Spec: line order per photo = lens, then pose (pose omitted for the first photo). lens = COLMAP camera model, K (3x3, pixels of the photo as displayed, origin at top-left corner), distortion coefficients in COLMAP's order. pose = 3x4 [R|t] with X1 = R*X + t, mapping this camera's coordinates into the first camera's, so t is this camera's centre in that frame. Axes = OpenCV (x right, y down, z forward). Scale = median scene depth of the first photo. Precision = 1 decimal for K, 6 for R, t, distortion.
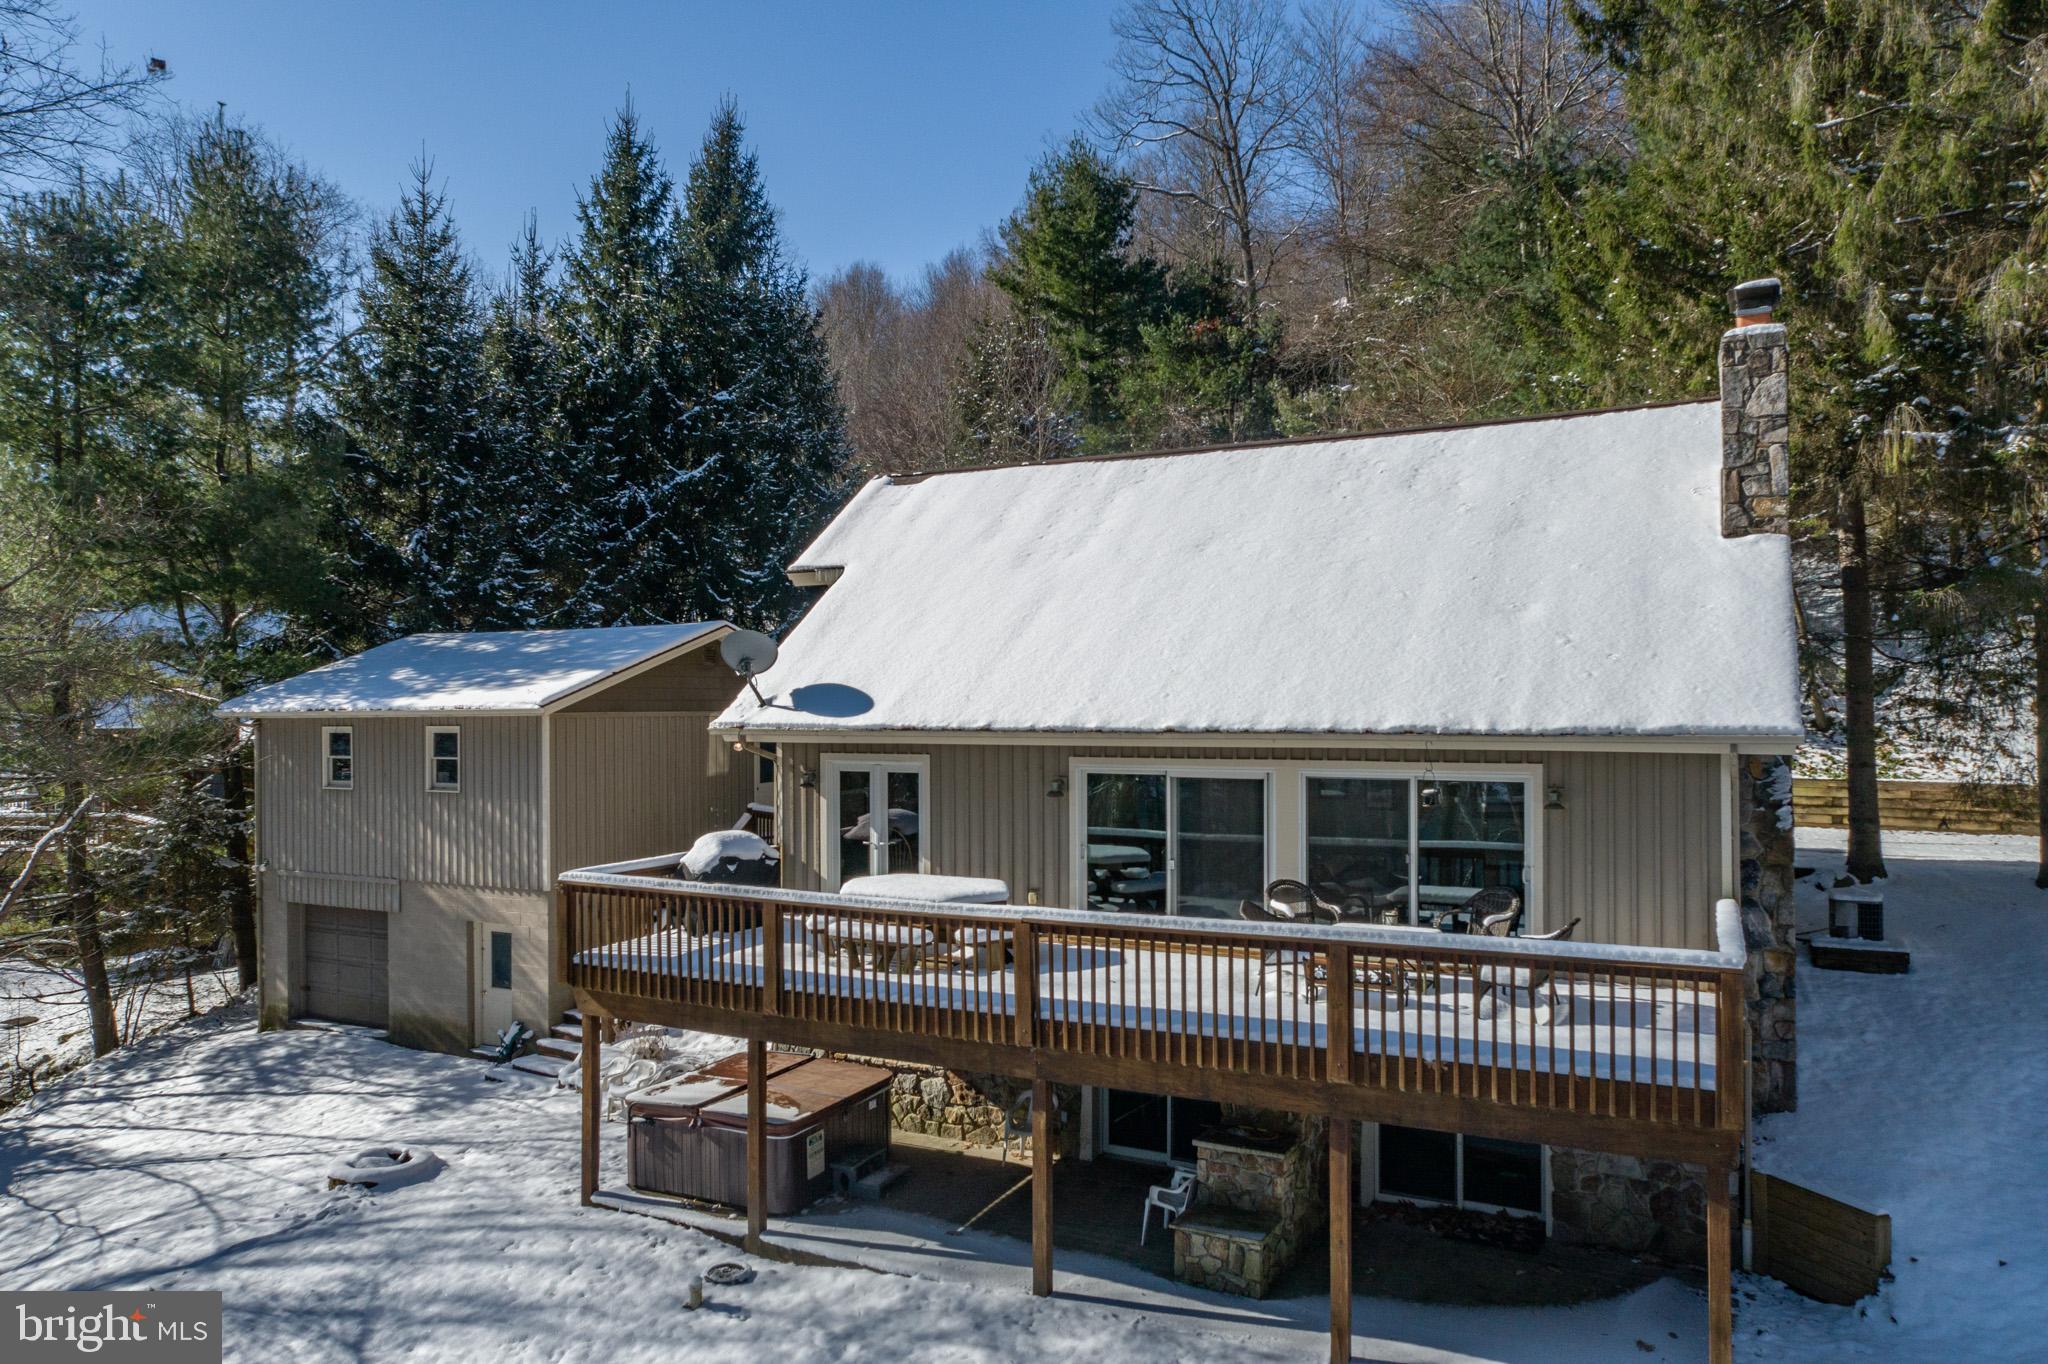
lens RADIAL K [[1392.6, 0, 1027.2], [0, 1392.6, 683.3], [0, 0, 1]] dist [0.002733, 0.007493]
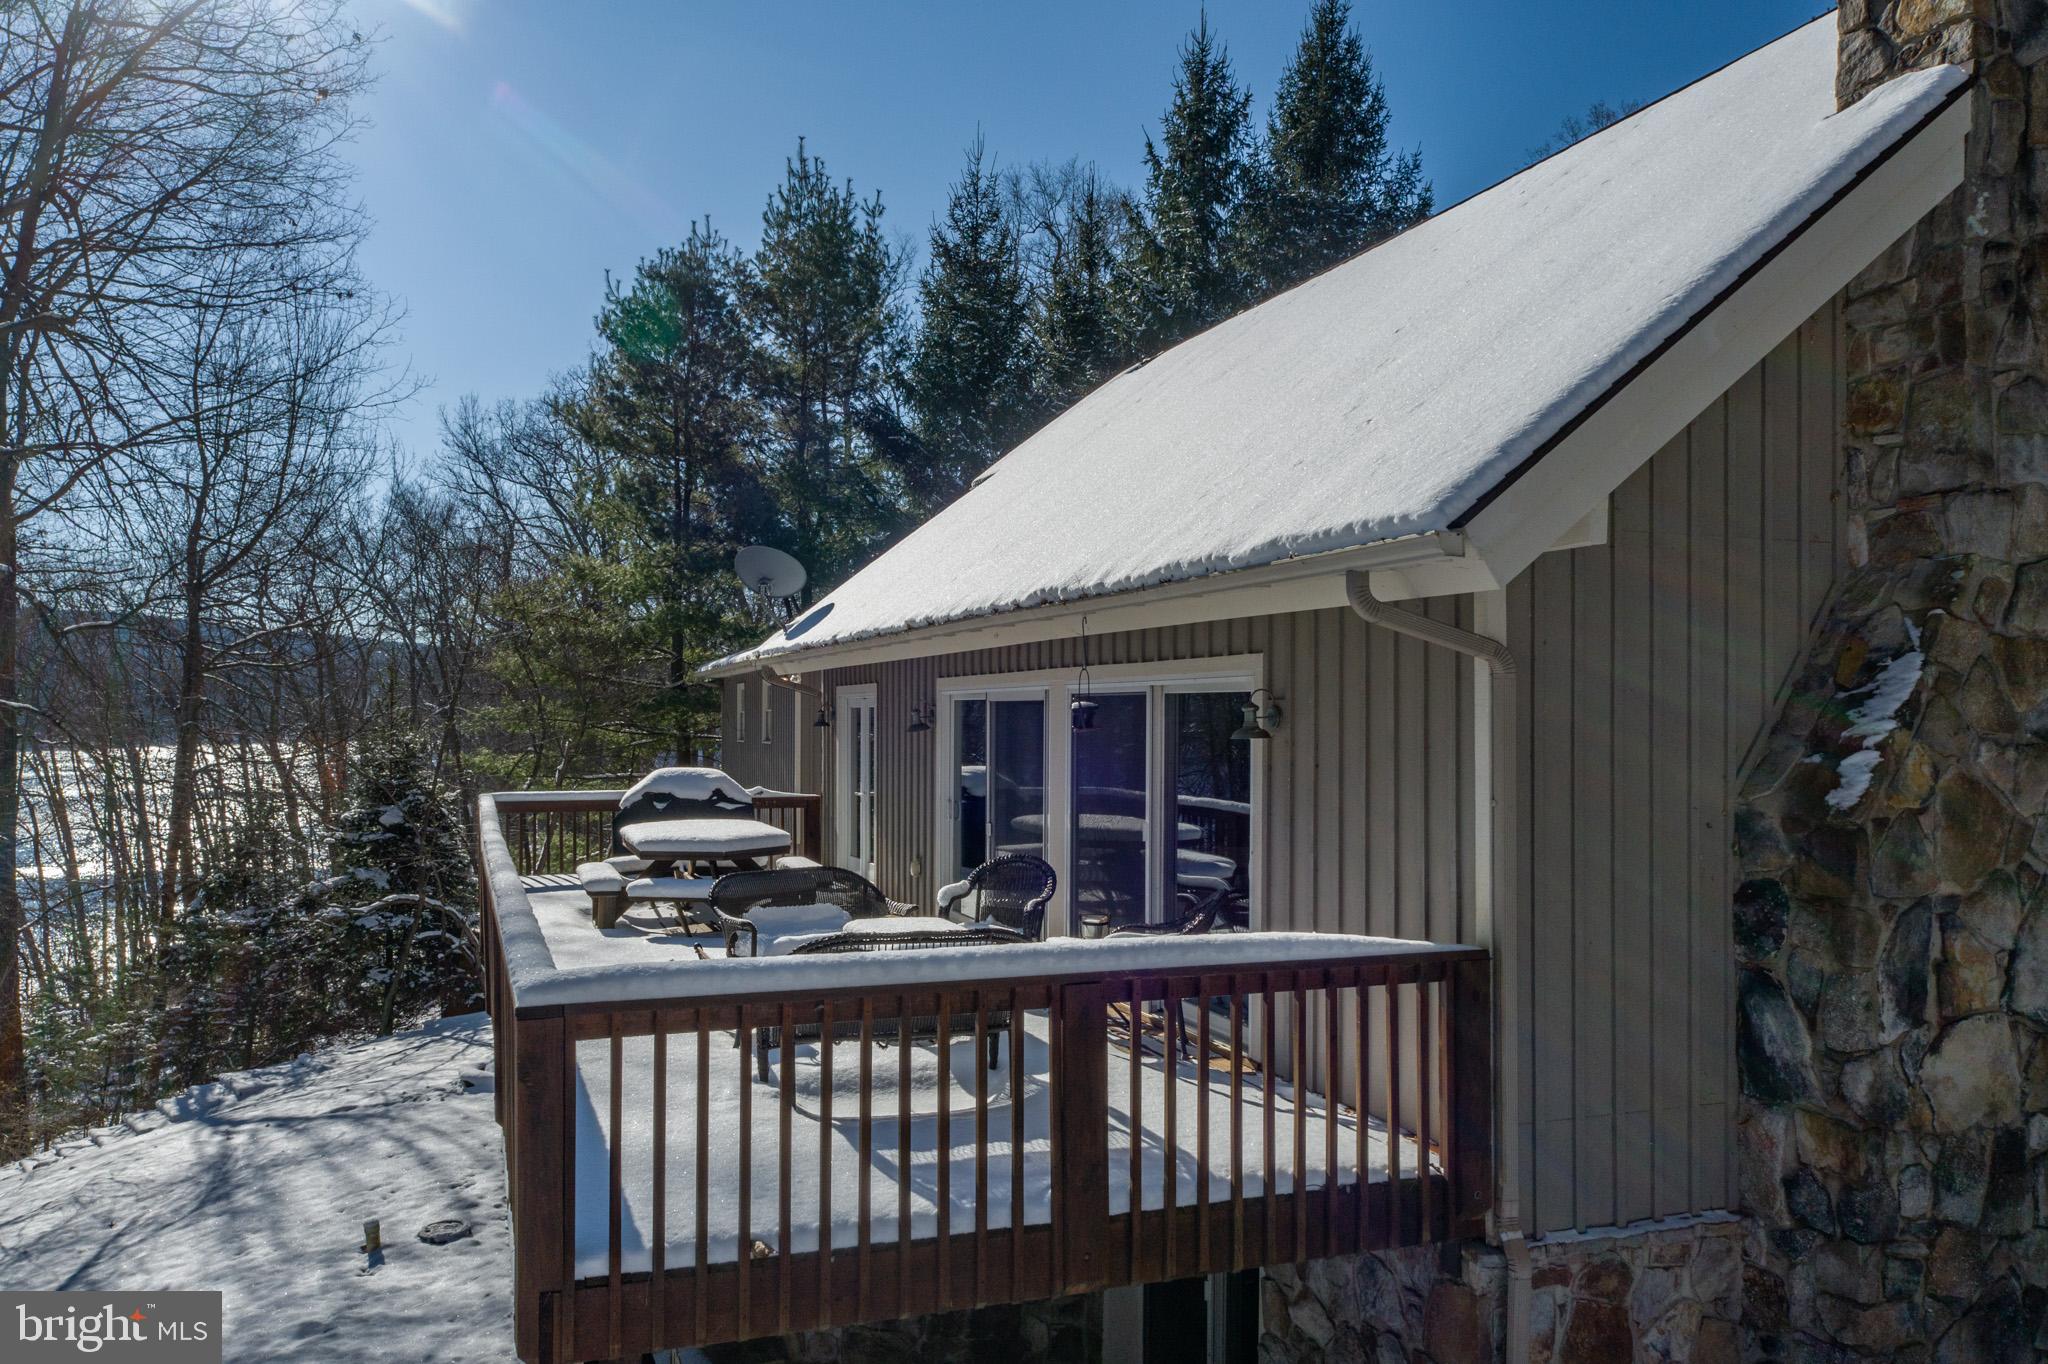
lens RADIAL K [[1435.9, 0, 937.4], [0, 1435.9, 699.9], [0, 0, 1]] dist [0.001832, 0.012613]
pose [[0.717176, 0.000256, -0.696892, 0.615187], [-0.000849, 1.000000, -0.000506, 0.071331], [0.696892, 0.000954, 0.717175, 0.508106]]
